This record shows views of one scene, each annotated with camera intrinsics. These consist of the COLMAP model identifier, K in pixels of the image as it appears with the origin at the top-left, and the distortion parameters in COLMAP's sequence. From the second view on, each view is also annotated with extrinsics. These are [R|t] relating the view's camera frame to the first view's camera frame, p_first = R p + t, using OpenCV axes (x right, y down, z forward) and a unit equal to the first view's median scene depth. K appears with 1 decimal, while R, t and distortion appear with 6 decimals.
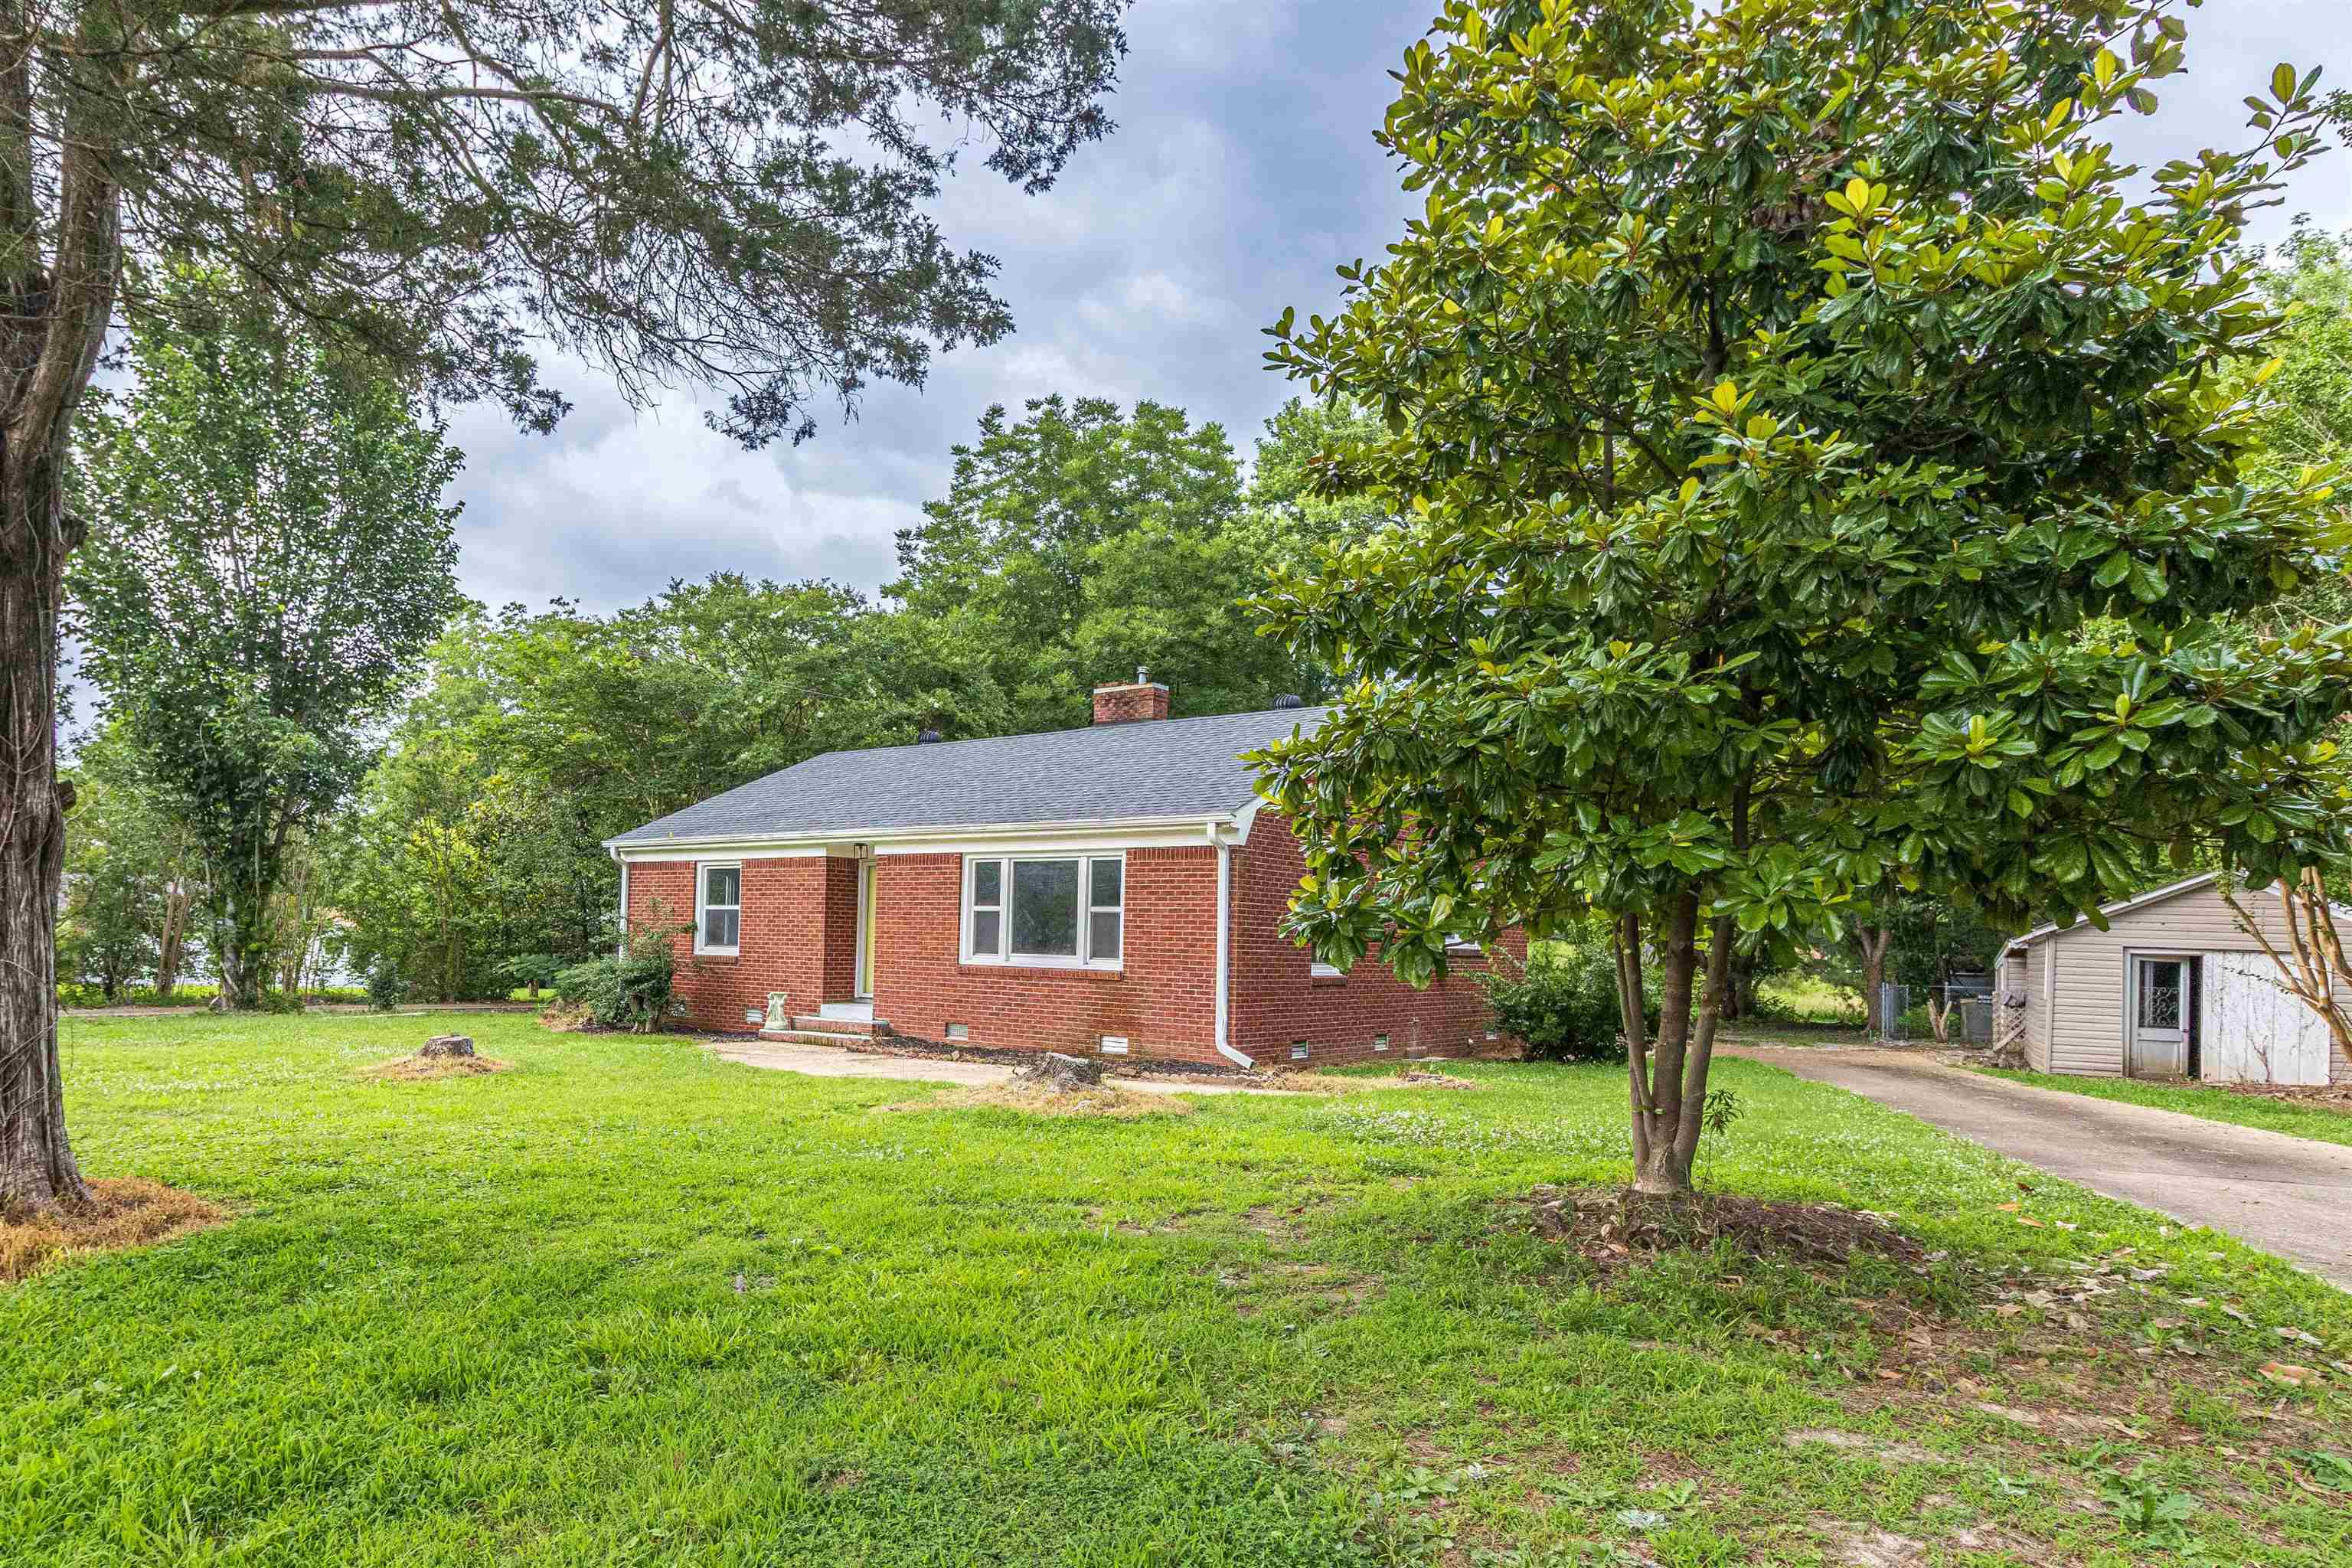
lens RADIAL K [[1342.5, 0, 1039.9], [0, 1342.5, 962.2], [0, 0, 1]] dist [-0.001367, -0.000117]
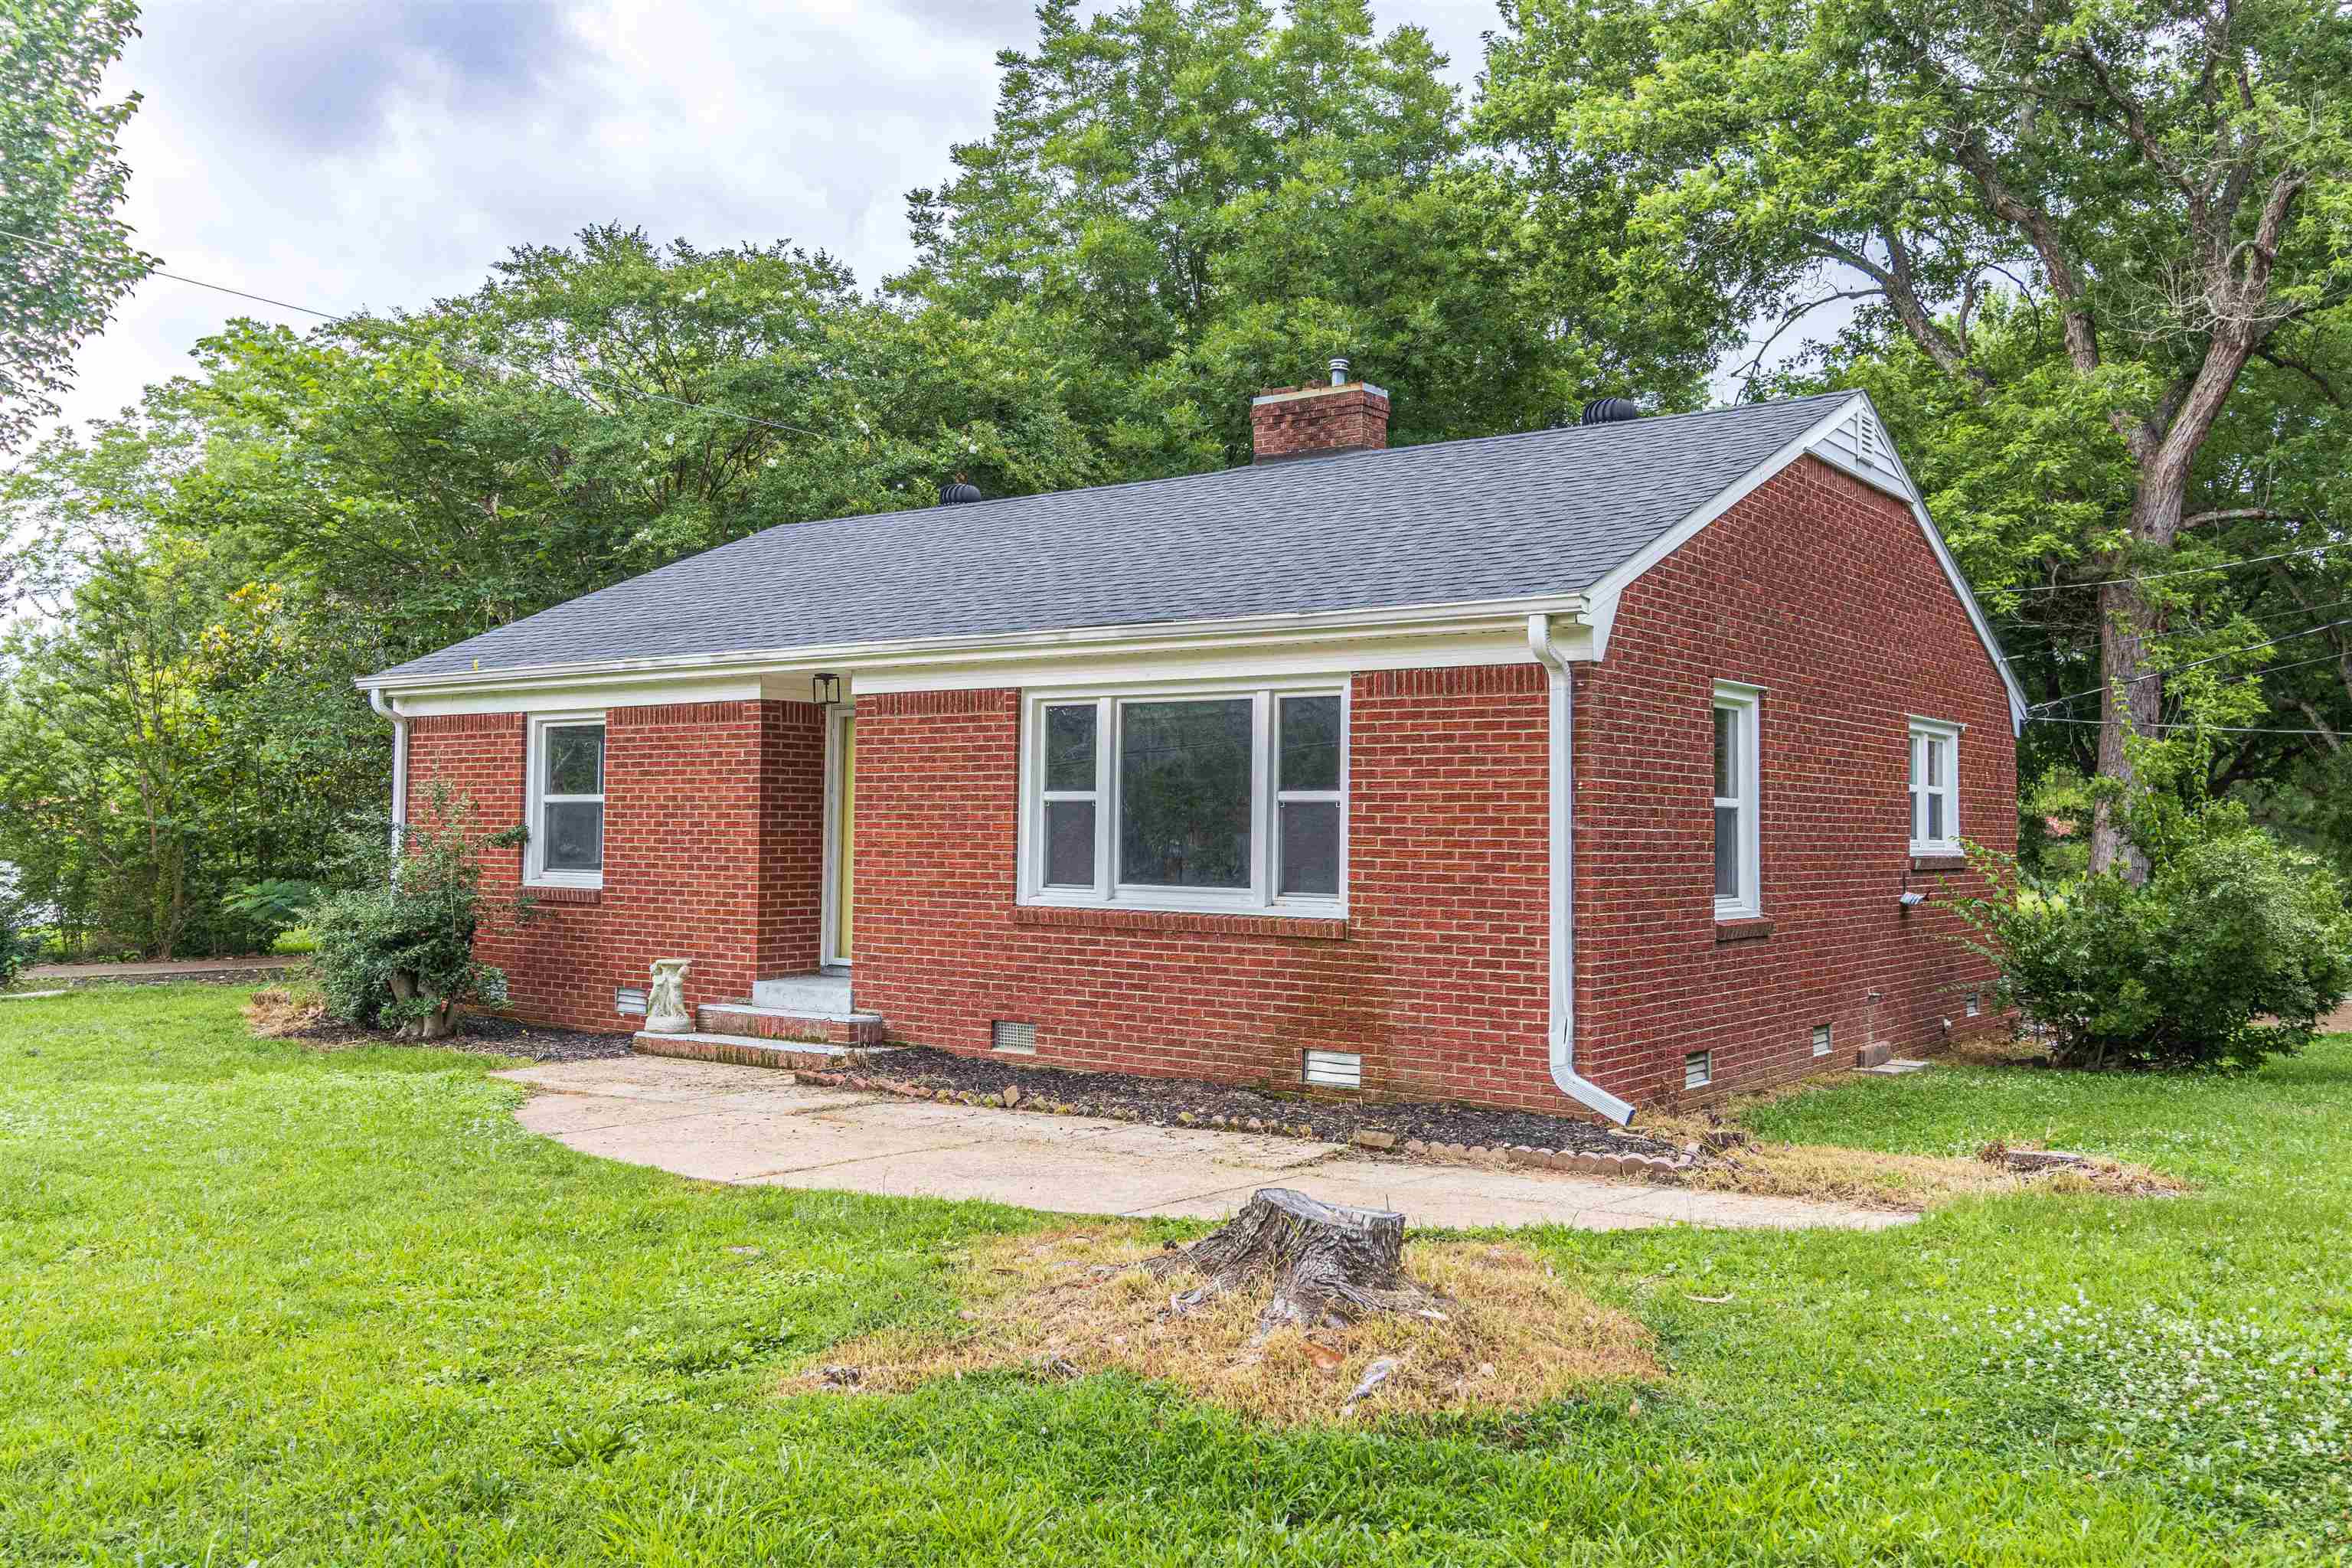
lens RADIAL K [[1910.2, 0, 1176.0], [0, 1910.2, 784.0], [0, 0, 1]] dist [-0.001149, -0.000465]
pose [[0.999624, -0.012828, 0.024249, -0.013942], [0.013803, 0.999086, -0.040462, -0.012264], [-0.023708, 0.040781, 0.998887, 0.227631]]
